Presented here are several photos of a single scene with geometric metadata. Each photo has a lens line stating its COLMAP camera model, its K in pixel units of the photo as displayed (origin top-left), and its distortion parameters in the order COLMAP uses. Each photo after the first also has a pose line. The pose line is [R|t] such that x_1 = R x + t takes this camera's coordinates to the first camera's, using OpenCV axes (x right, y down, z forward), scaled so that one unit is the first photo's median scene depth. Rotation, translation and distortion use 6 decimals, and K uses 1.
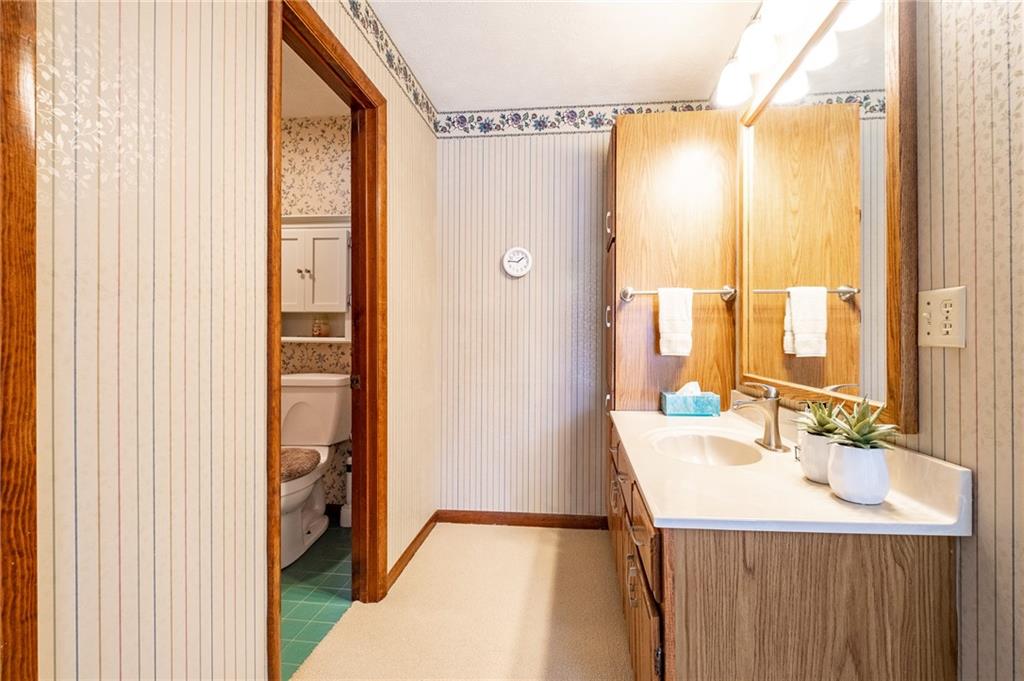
lens RADIAL K [[457.6, 0, 514.1], [0, 457.6, 336.6], [0, 0, 1]] dist [0.000420, -0.000987]
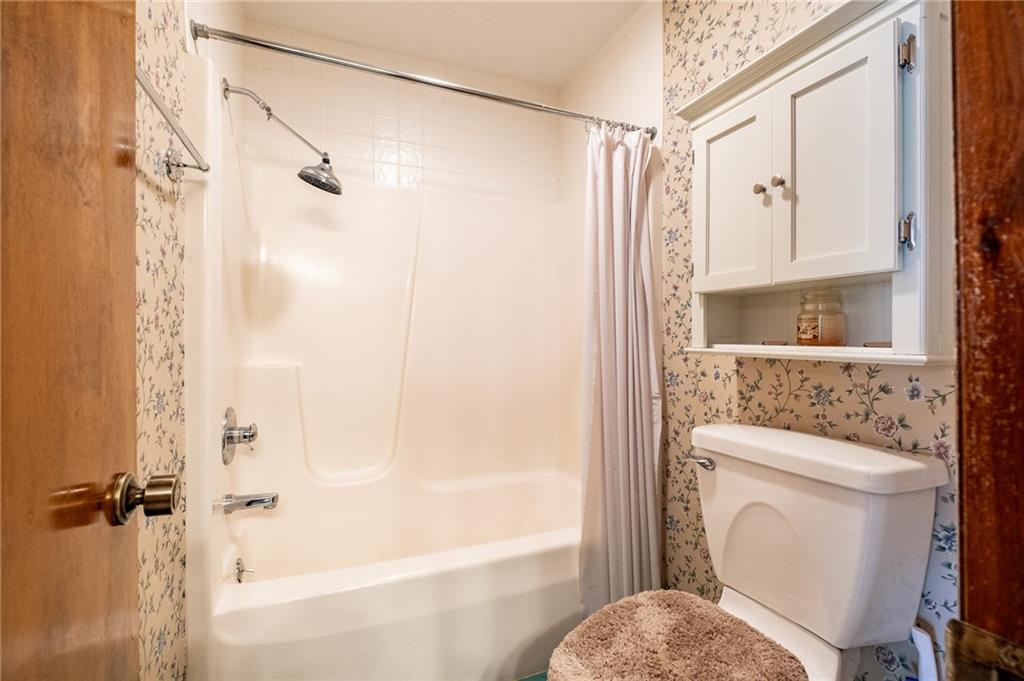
lens RADIAL K [[457.6, 0, 512.1], [0, 457.6, 338.3], [0, 0, 1]] dist [0.000420, -0.000987]
pose [[0.504475, -0.007847, -0.863391, -0.211539], [0.003671, 0.999969, -0.006944, -0.003391], [0.863419, 0.000334, 0.504488, 0.565177]]
